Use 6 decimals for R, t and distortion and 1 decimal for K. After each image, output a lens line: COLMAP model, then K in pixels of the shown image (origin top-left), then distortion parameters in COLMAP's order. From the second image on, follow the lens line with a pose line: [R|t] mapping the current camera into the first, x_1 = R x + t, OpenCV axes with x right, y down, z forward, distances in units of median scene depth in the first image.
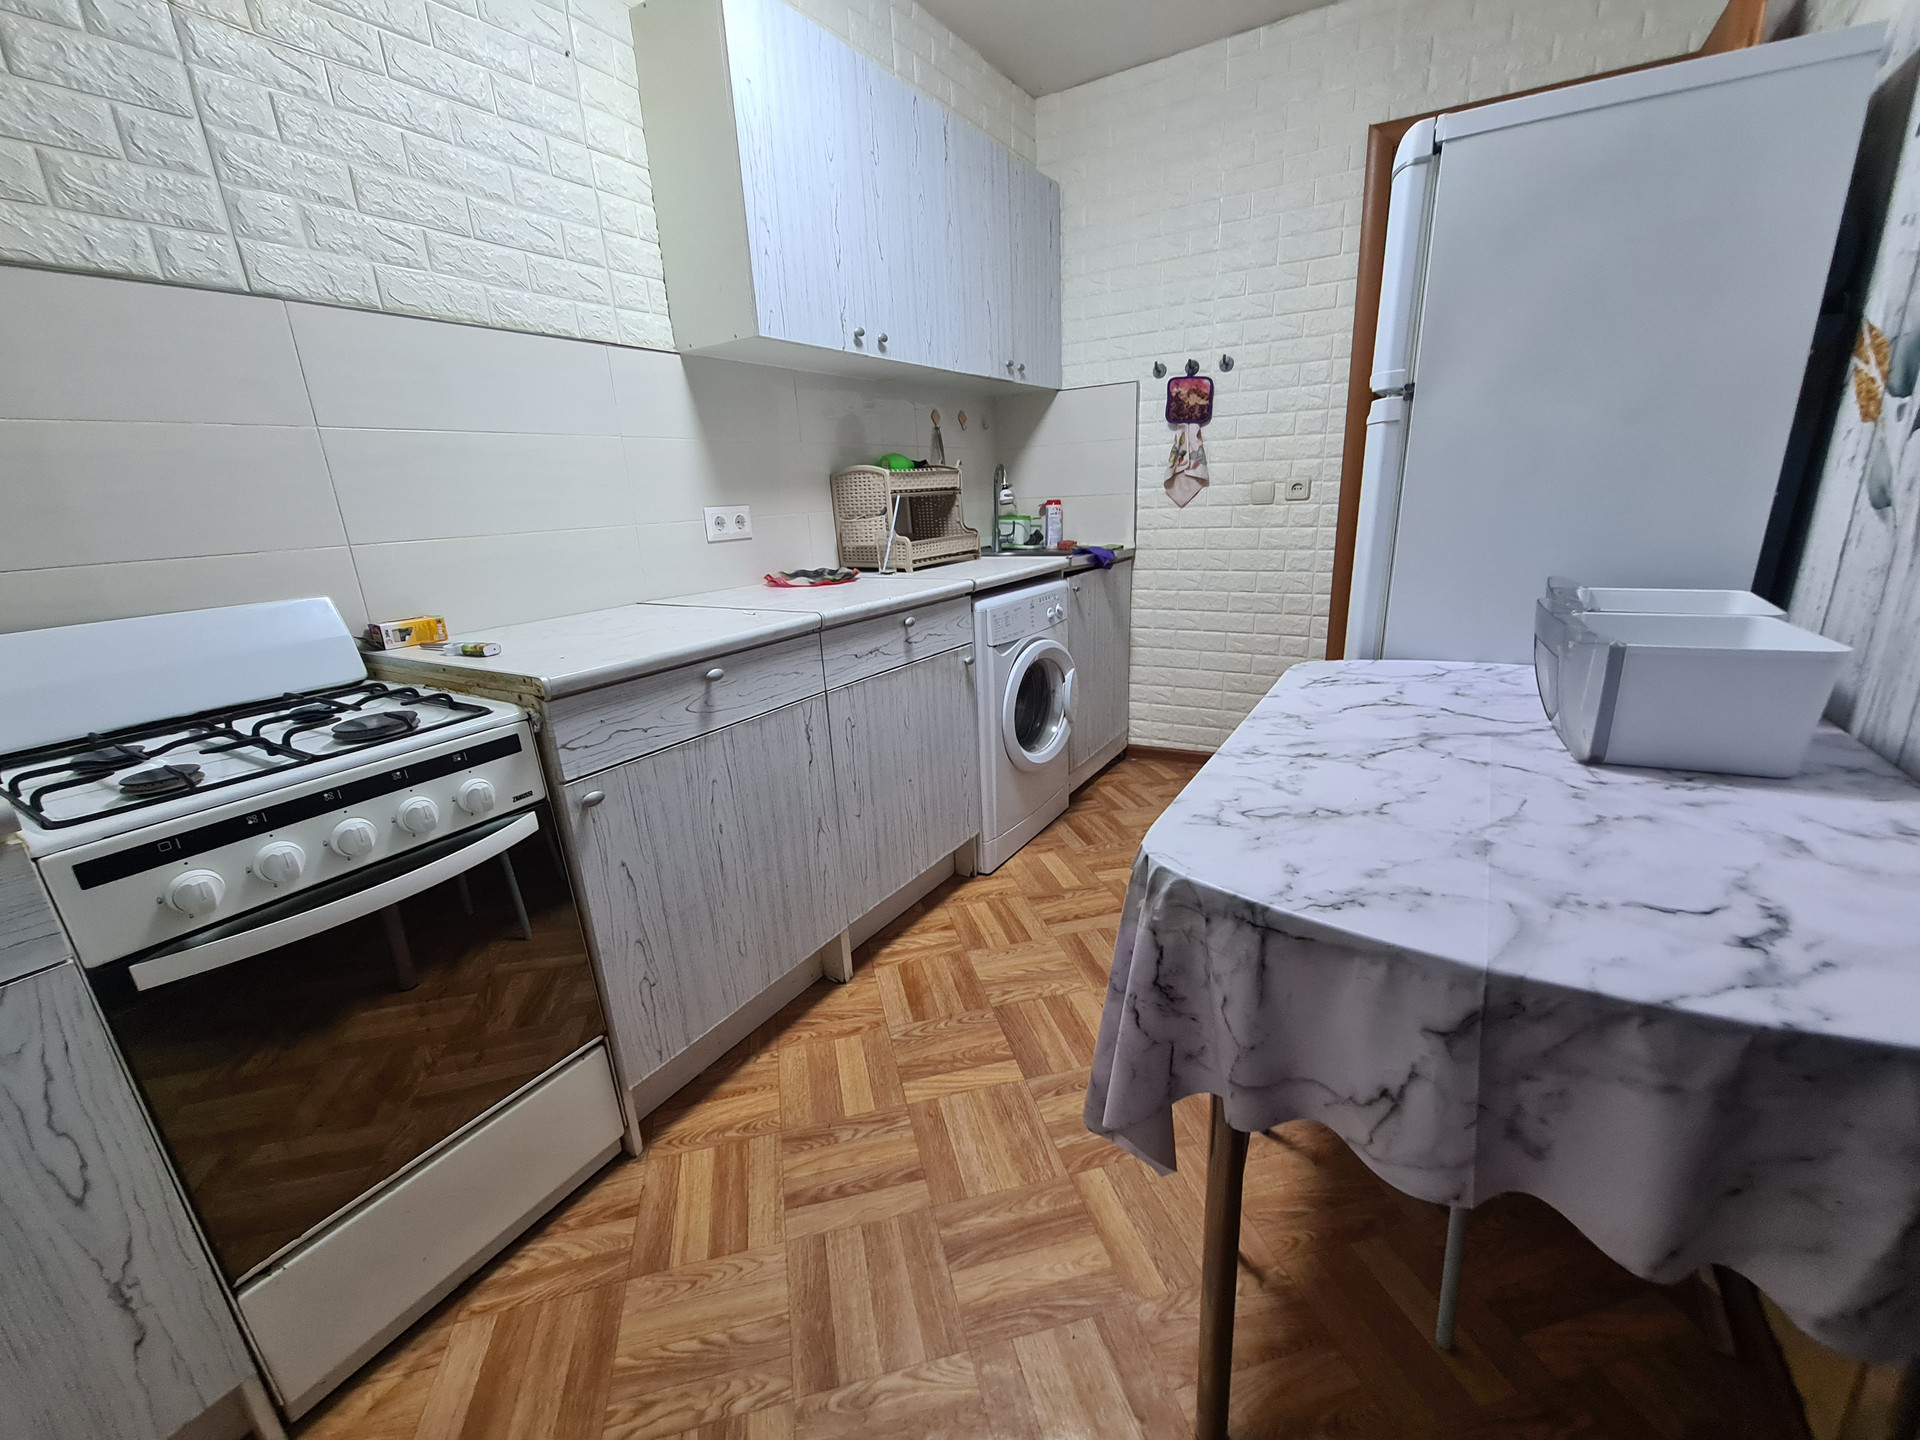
lens RADIAL K [[783.7, 0, 963.4], [0, 783.7, 731.0], [0, 0, 1]] dist [0.006142, -0.004442]
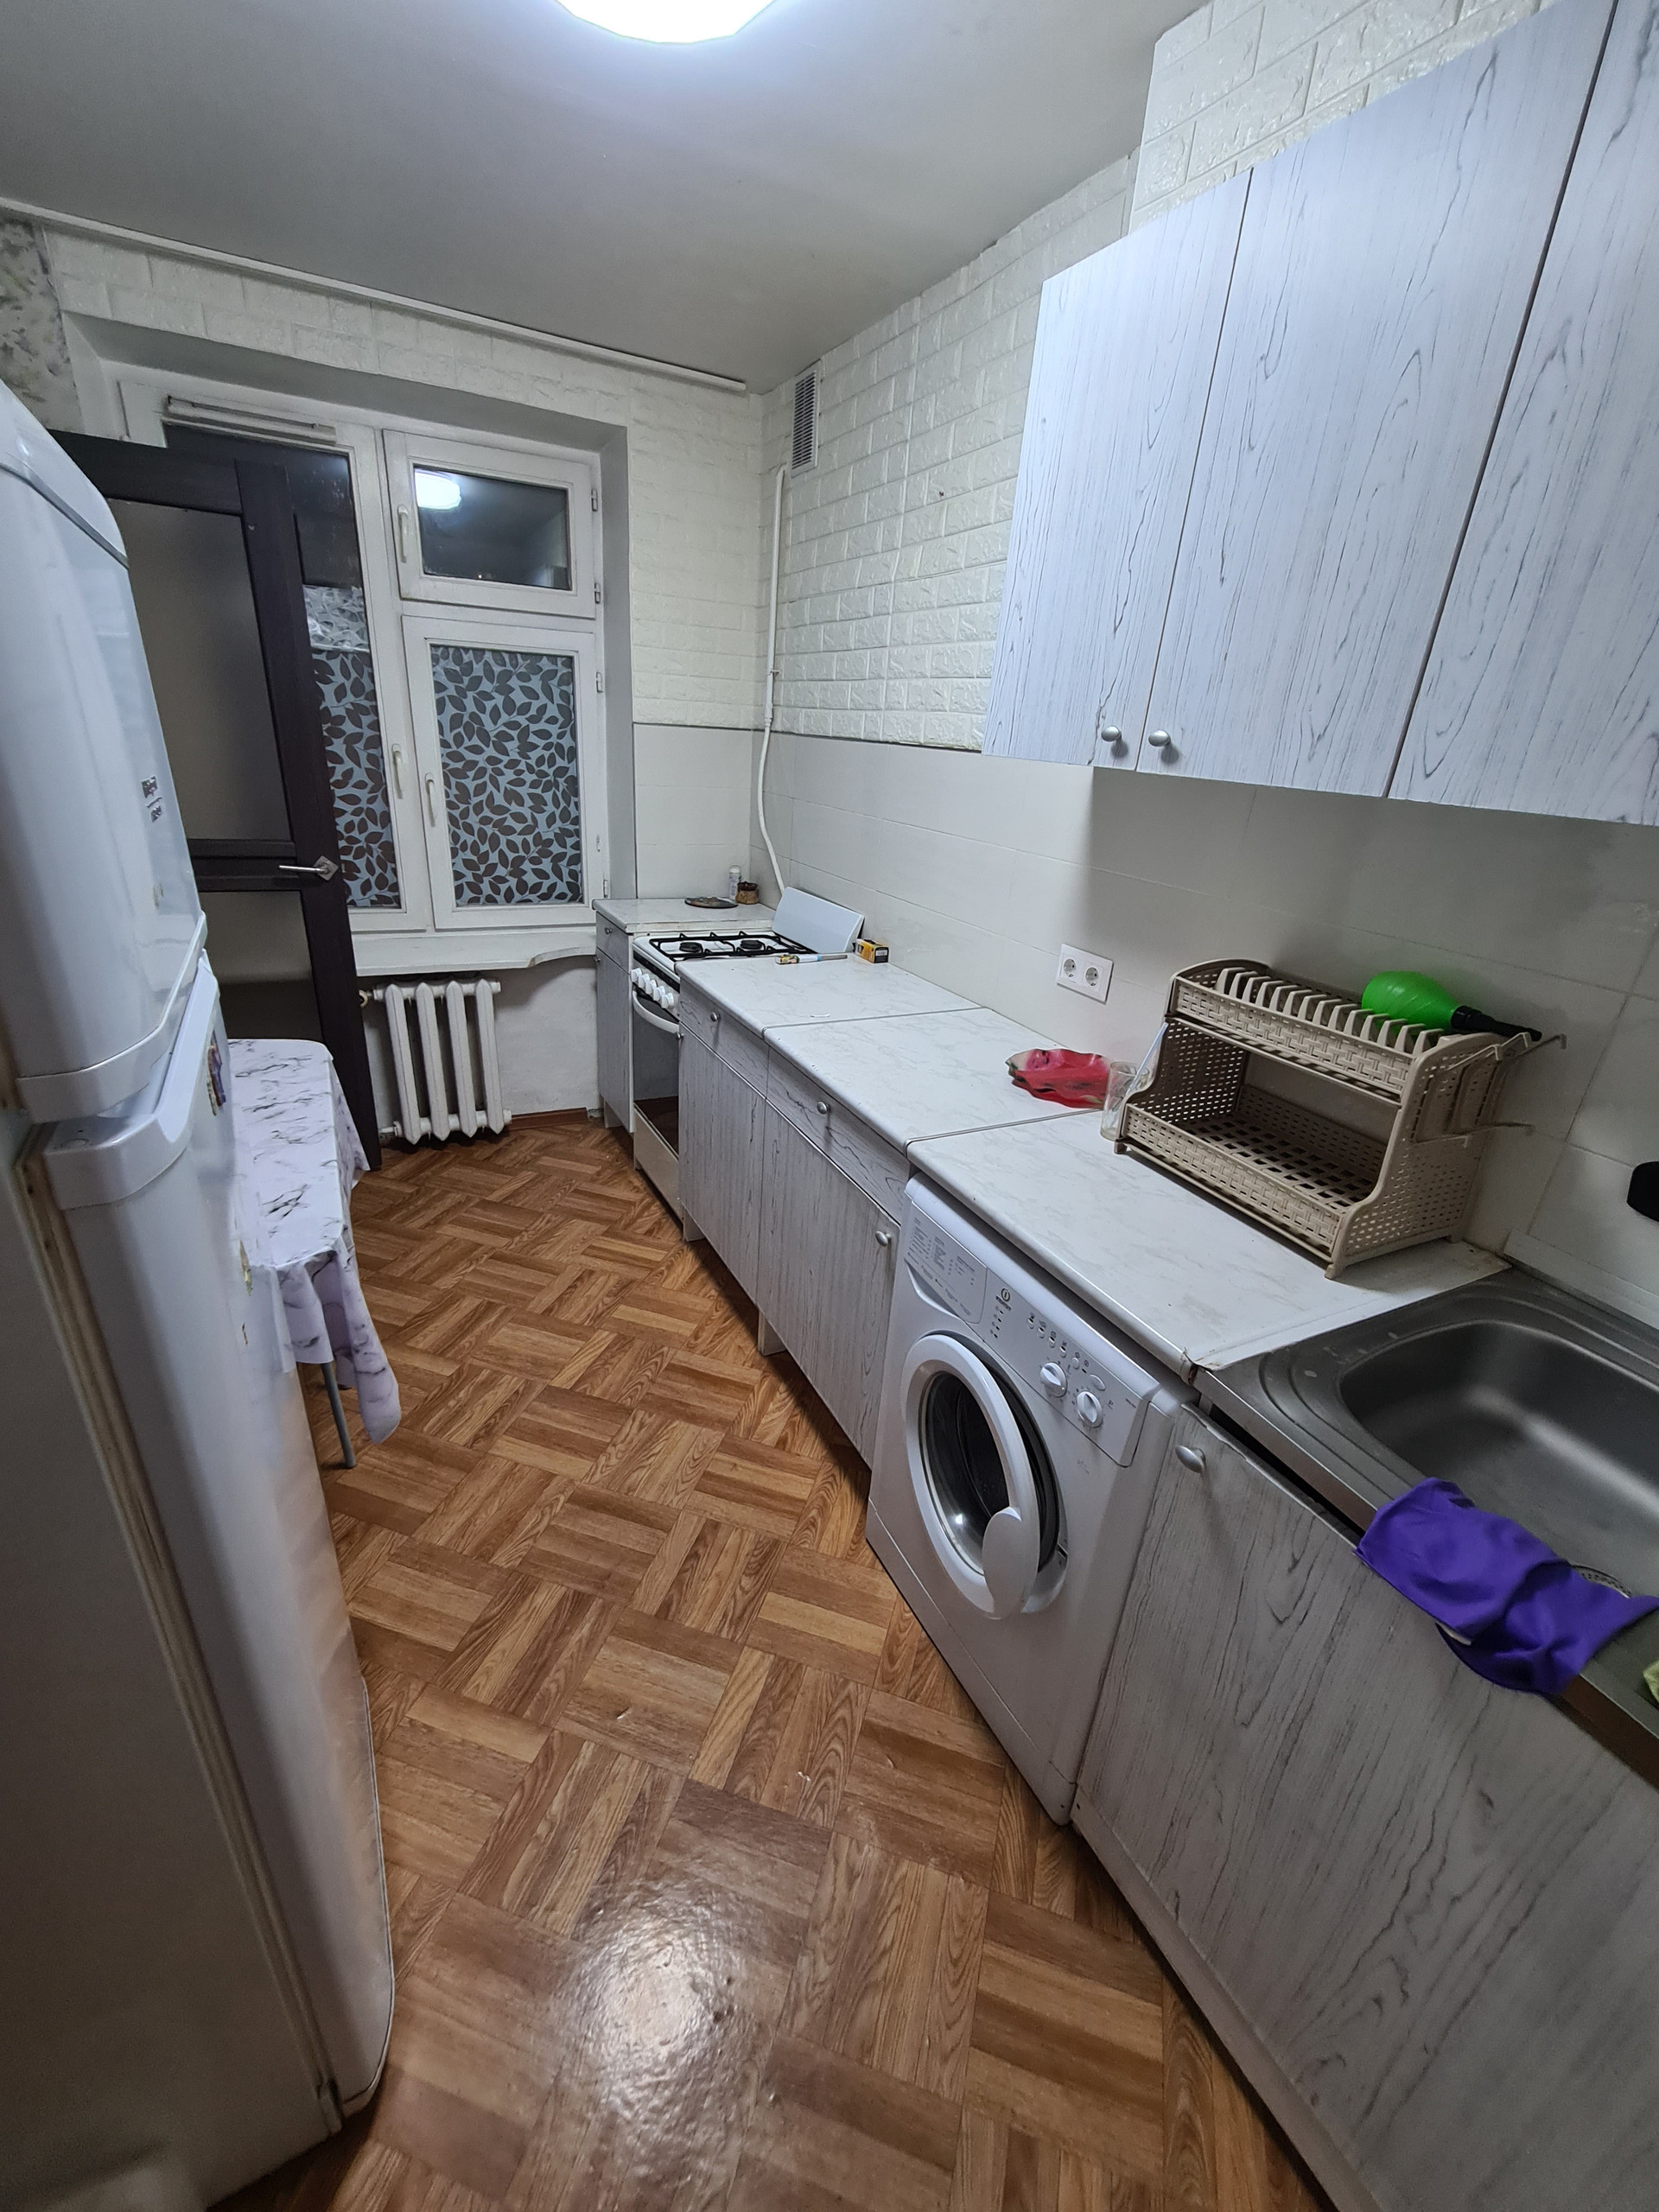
lens RADIAL K [[902.9, 0, 816.0], [0, 902.9, 1113.6], [0, 0, 1]] dist [0.006142, -0.004442]
pose [[-0.521578, 0.352371, -0.777040, 0.798293], [-0.288925, 0.783978, 0.549455, -0.775391], [0.802794, 0.511089, -0.307097, 1.535561]]
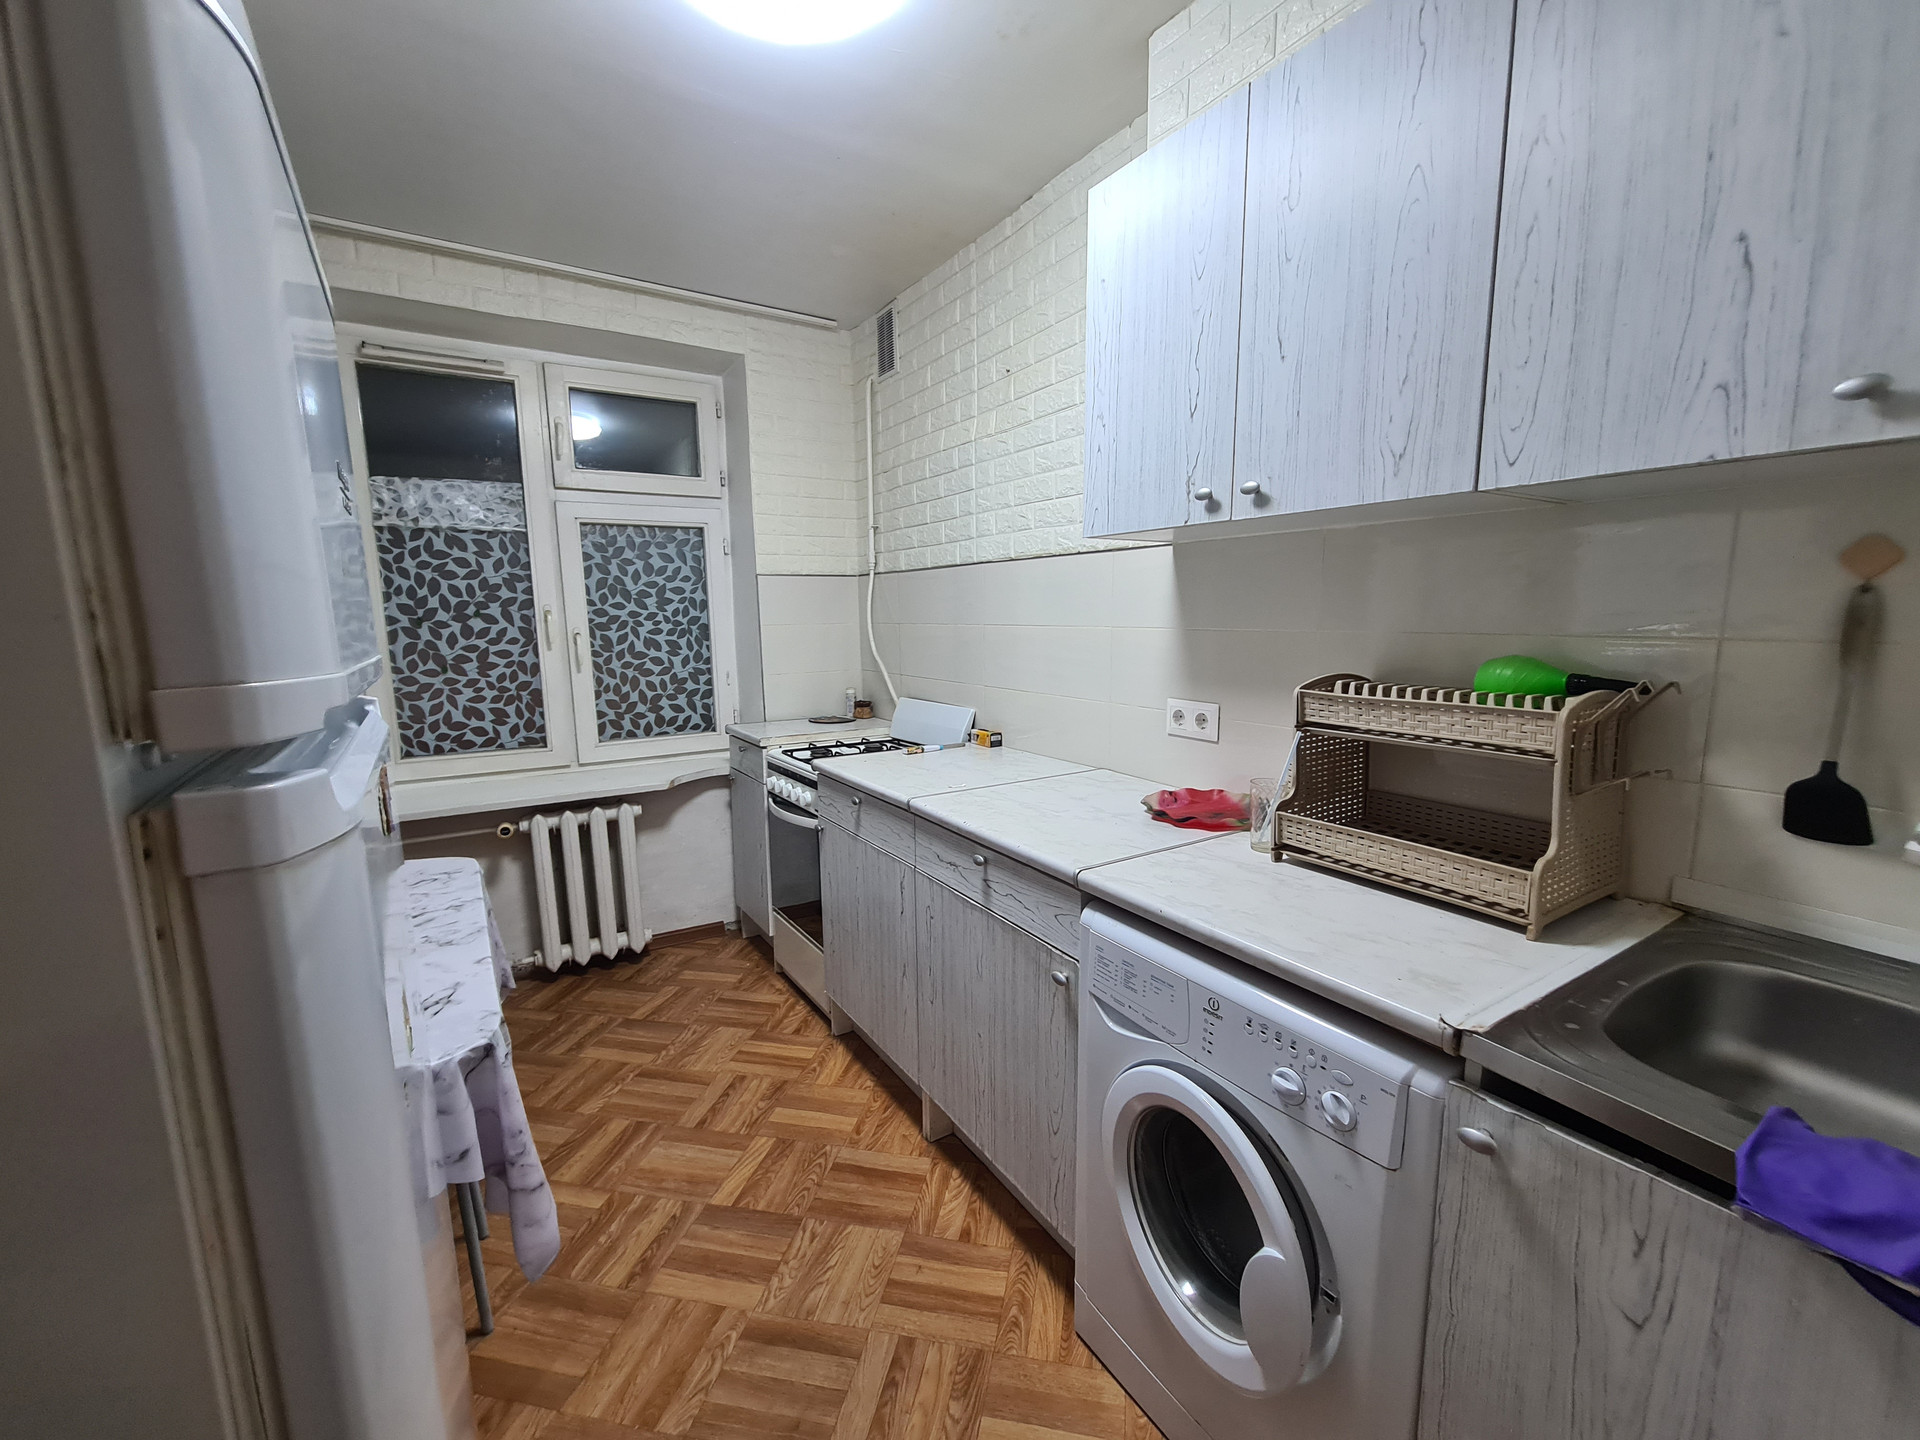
lens RADIAL K [[783.7, 0, 962.7], [0, 783.7, 731.4], [0, 0, 1]] dist [0.006142, -0.004442]
pose [[-0.432372, 0.190206, -0.881406, 0.787804], [-0.235941, 0.919576, 0.314183, -0.631608], [0.870279, 0.343804, -0.352722, 1.475310]]
